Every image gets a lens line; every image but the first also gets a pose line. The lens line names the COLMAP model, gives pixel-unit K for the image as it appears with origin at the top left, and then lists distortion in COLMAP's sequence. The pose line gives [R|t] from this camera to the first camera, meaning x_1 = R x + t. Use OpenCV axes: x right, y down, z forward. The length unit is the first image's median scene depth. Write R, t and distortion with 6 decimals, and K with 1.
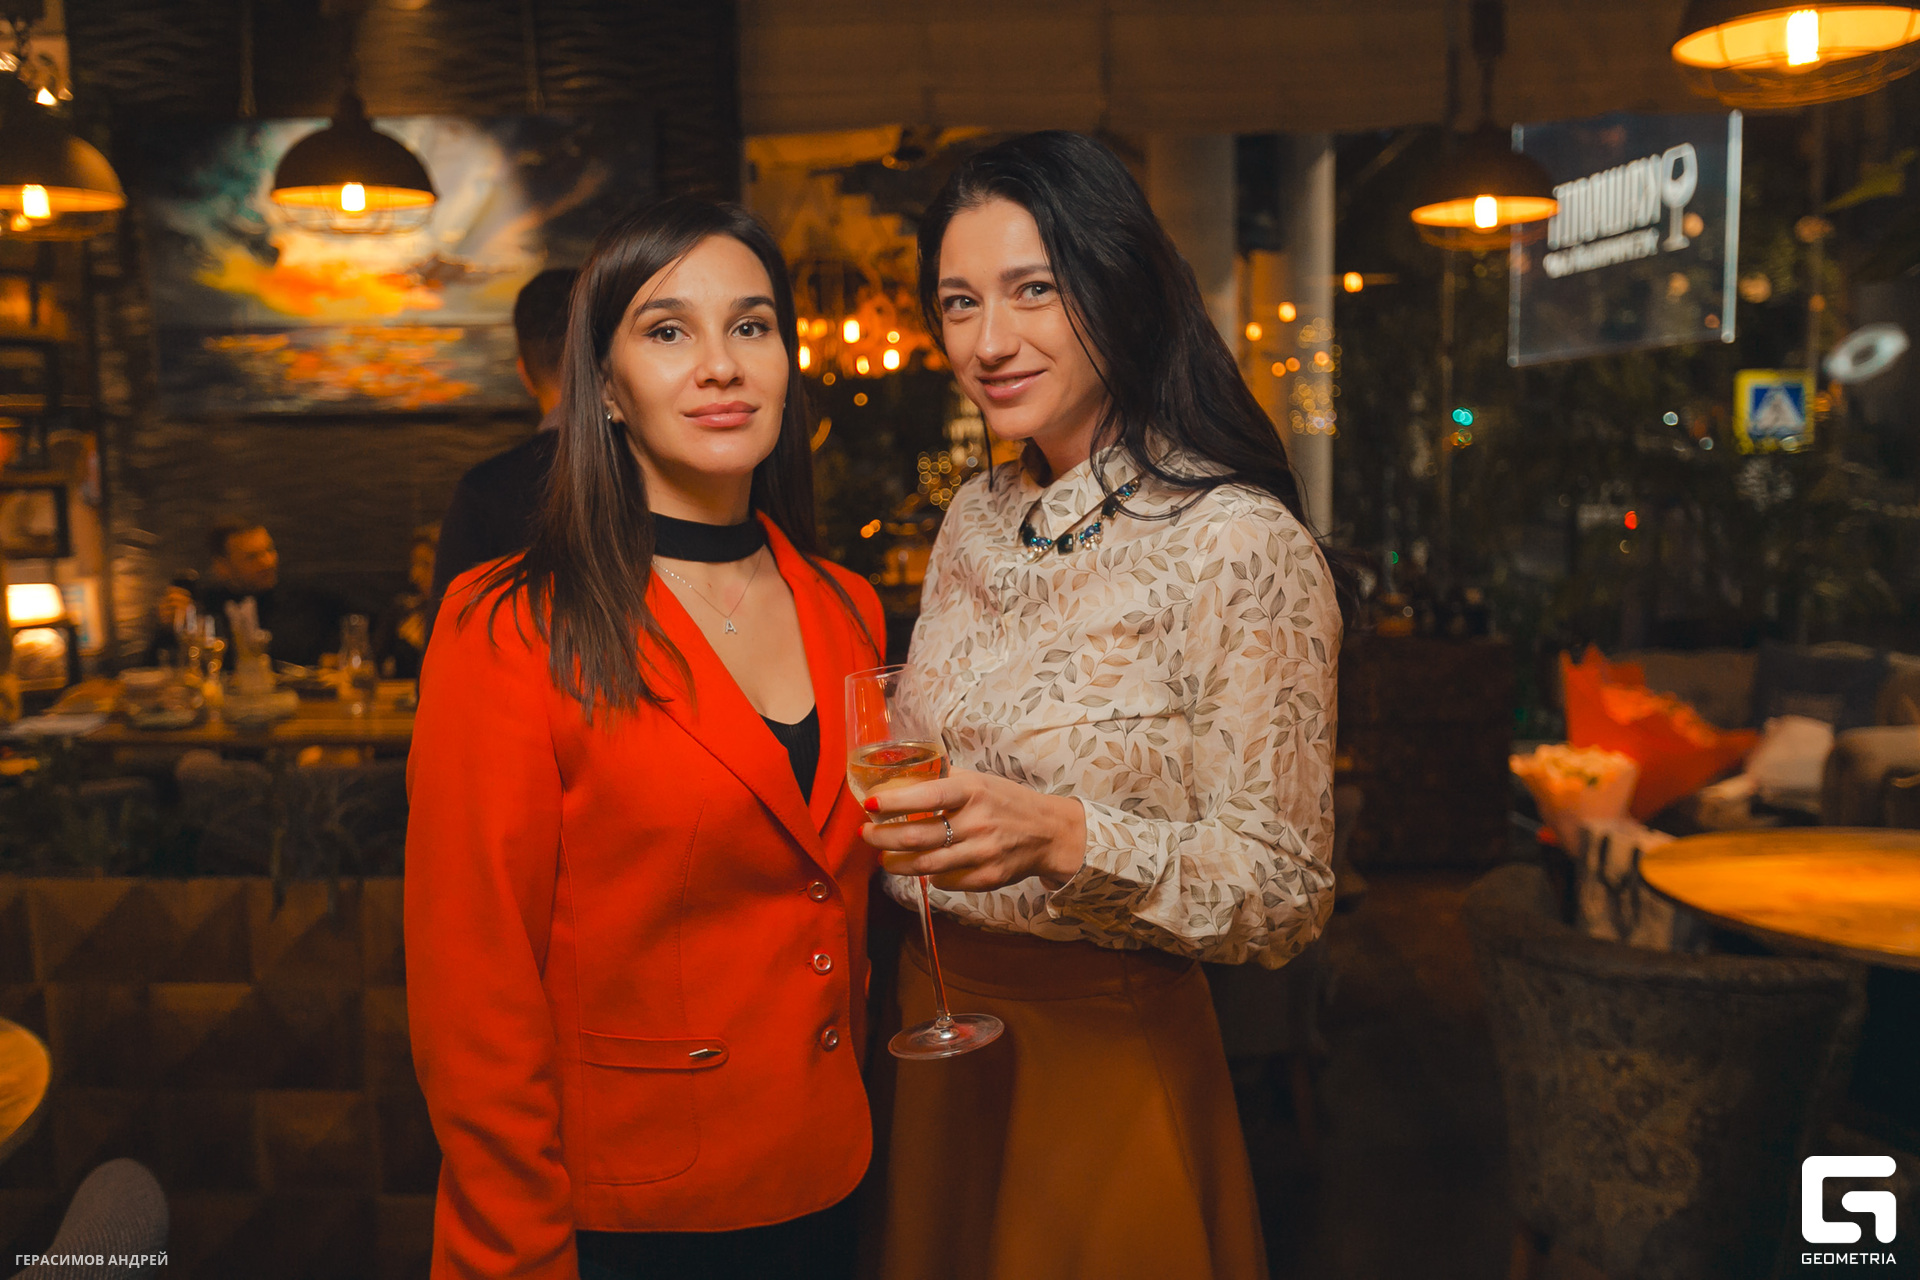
lens RADIAL K [[1683.7, 0, 960.0], [0, 1683.7, 640.0], [0, 0, 1]] dist [-0.001641, 0.000215]
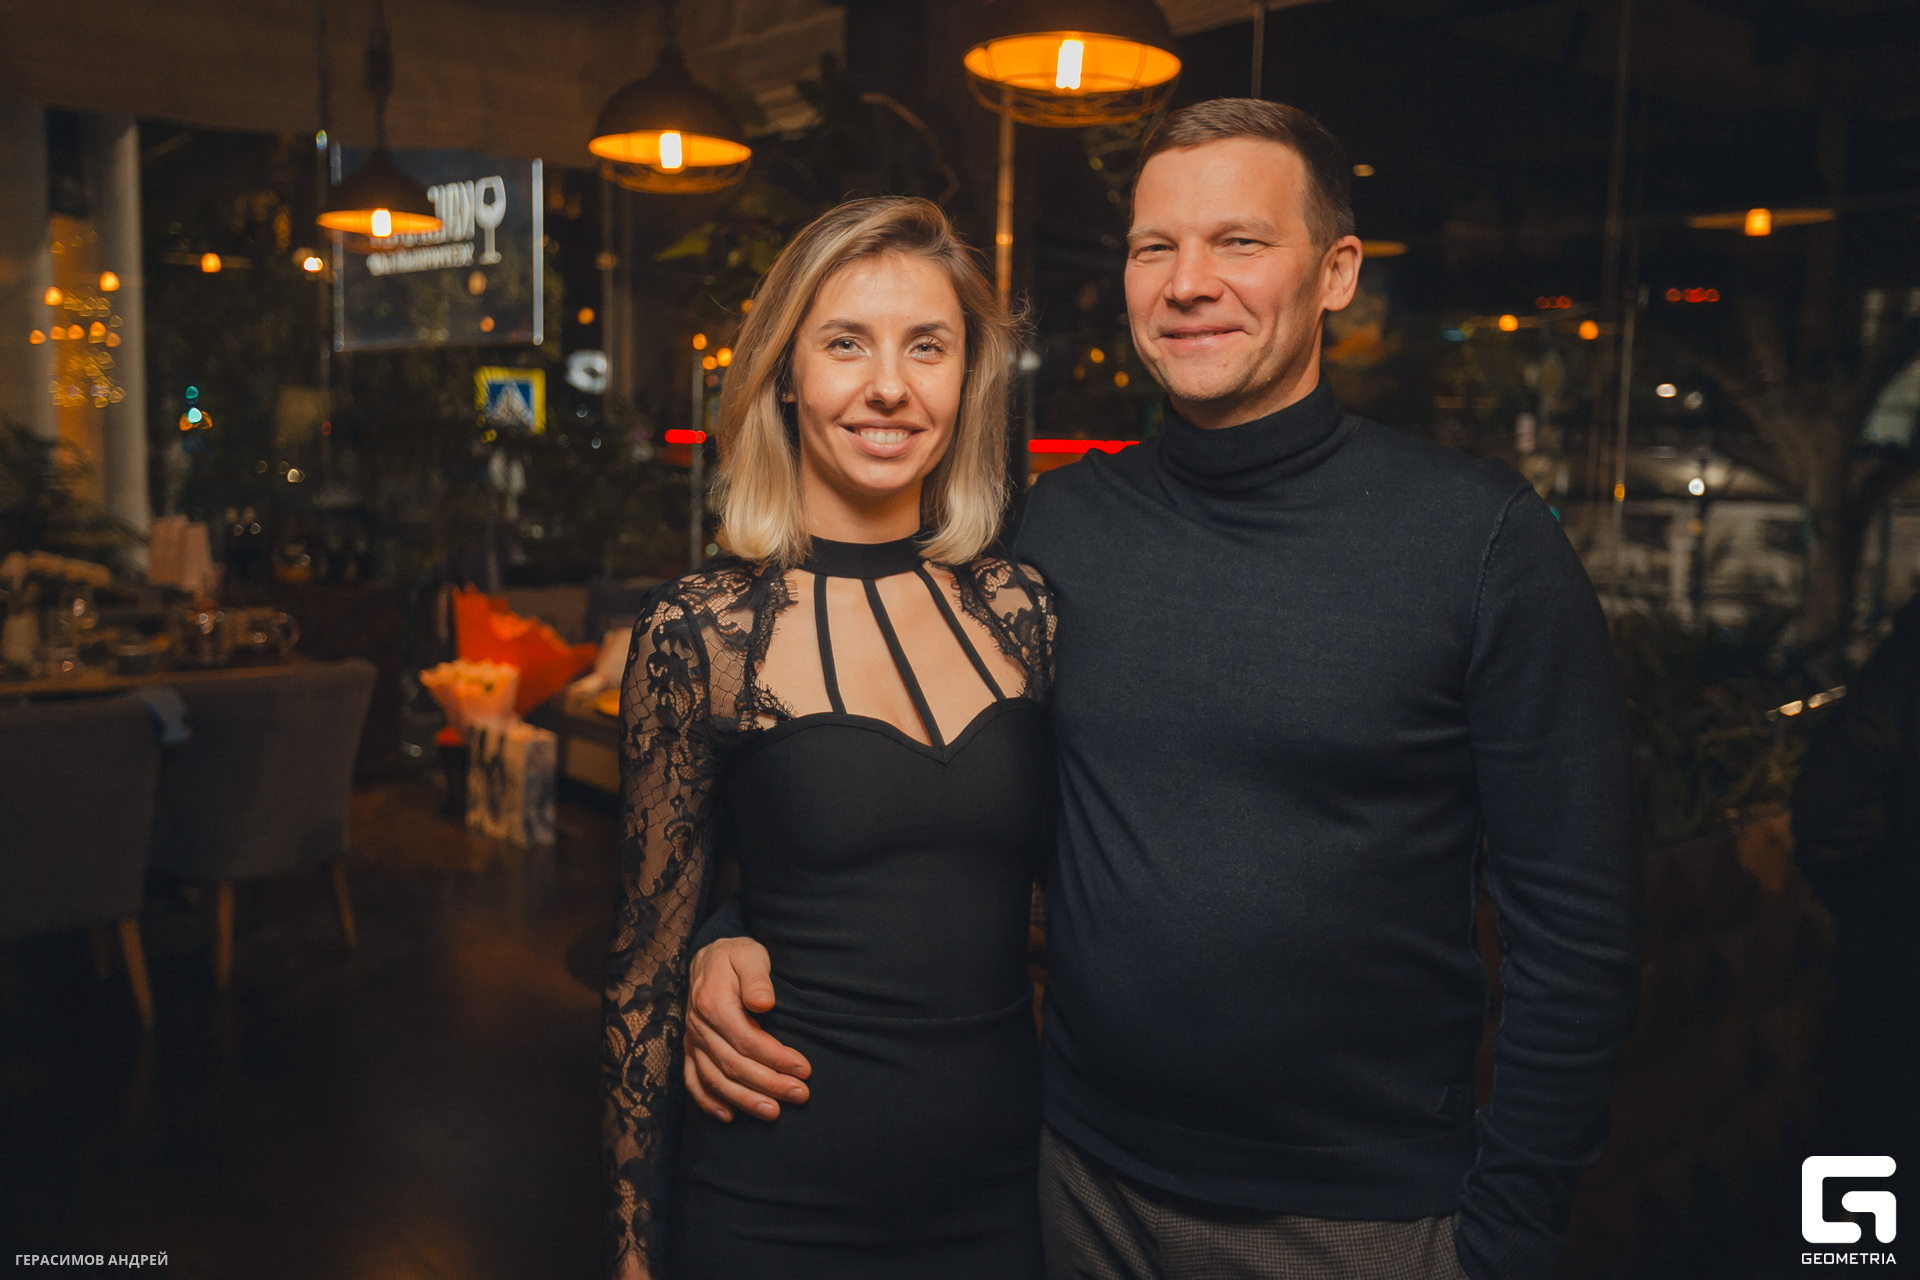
lens RADIAL K [[1683.7, 0, 960.0], [0, 1683.7, 640.0], [0, 0, 1]] dist [-0.001641, 0.000215]
pose [[0.744397, -0.047221, 0.666065, -0.163733], [0.042723, 0.998821, 0.023066, 0.028988], [-0.666369, 0.011286, 0.745537, -0.143084]]
